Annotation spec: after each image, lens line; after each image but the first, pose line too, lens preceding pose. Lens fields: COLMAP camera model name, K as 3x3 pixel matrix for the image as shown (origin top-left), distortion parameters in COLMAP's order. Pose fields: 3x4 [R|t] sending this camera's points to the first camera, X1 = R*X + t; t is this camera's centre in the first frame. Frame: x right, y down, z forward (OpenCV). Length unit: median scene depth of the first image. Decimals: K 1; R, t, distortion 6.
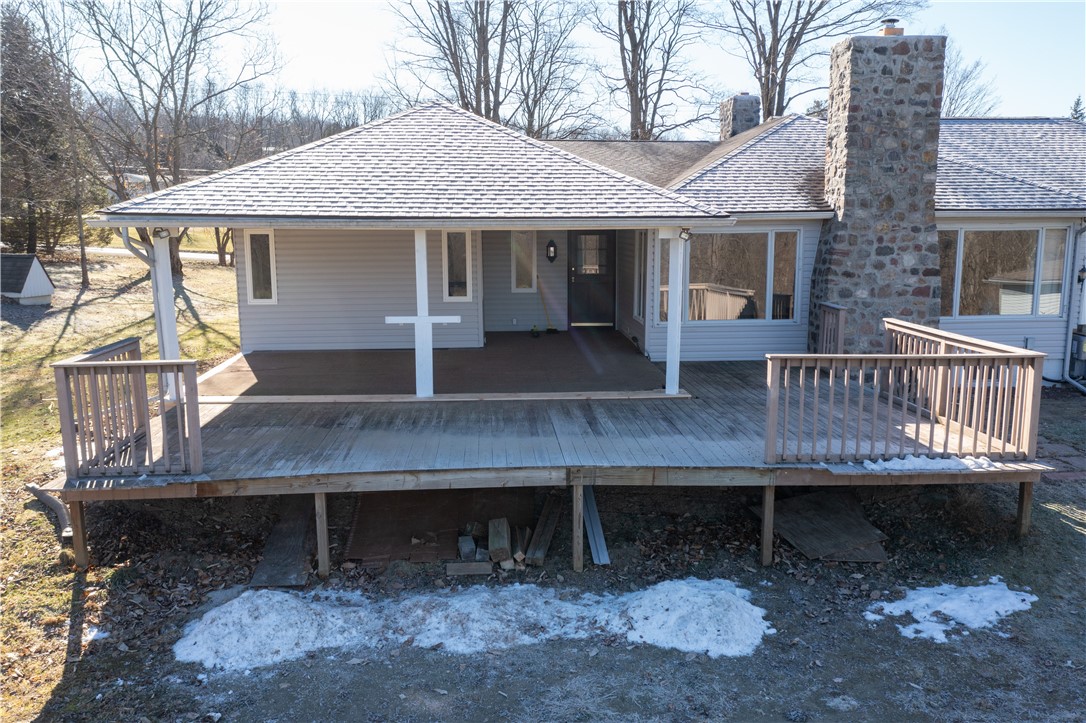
lens RADIAL K [[866.7, 0, 549.2], [0, 866.7, 361.2], [0, 0, 1]] dist [-0.010414, 0.003149]
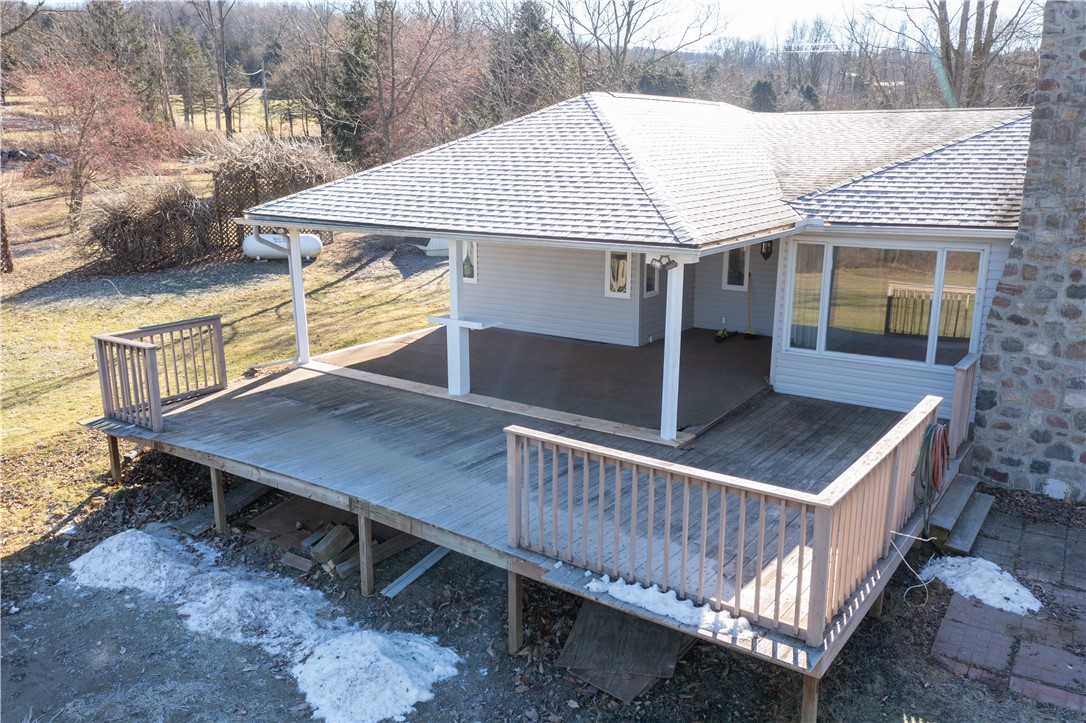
lens RADIAL K [[866.7, 0, 548.9], [0, 866.7, 359.9], [0, 0, 1]] dist [-0.010414, 0.003149]
pose [[0.774102, 0.146604, -0.615851, 0.589142], [-0.103061, 0.989022, 0.105894, -0.124242], [0.624615, -0.018502, 0.780714, 0.242544]]
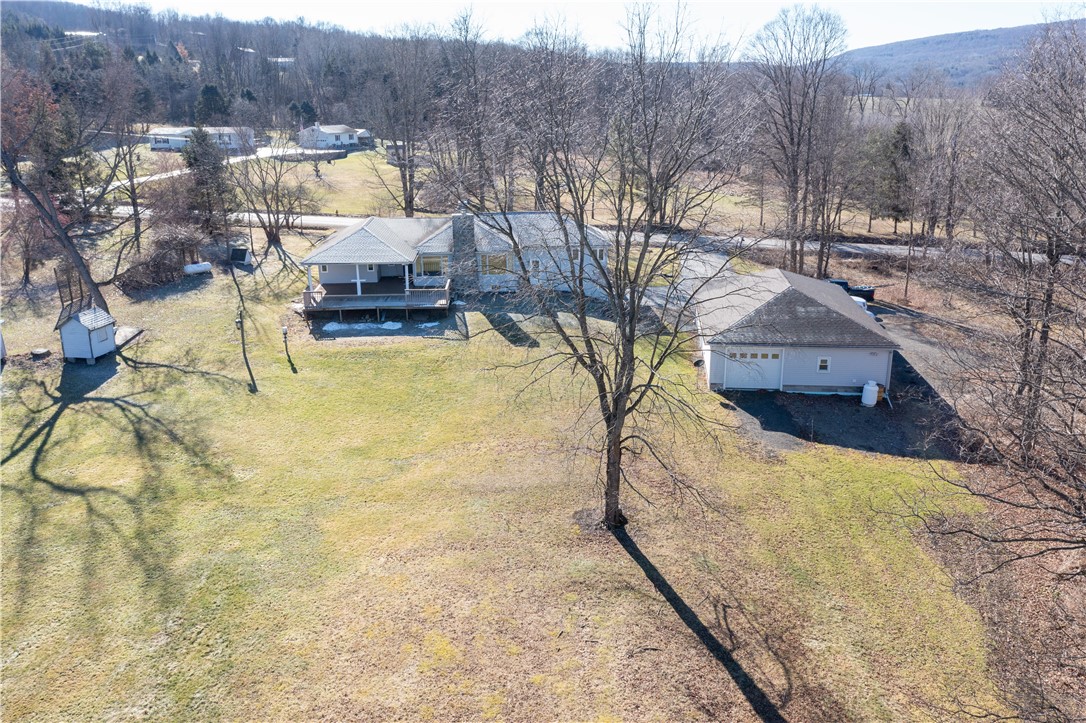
lens RADIAL K [[866.7, 0, 542.8], [0, 866.7, 362.5], [0, 0, 1]] dist [-0.010414, 0.003149]
pose [[0.999503, -0.000044, -0.031526, 1.159240], [0.004024, 0.991998, 0.126186, -0.214239], [0.031268, -0.126251, 0.991505, -4.313109]]
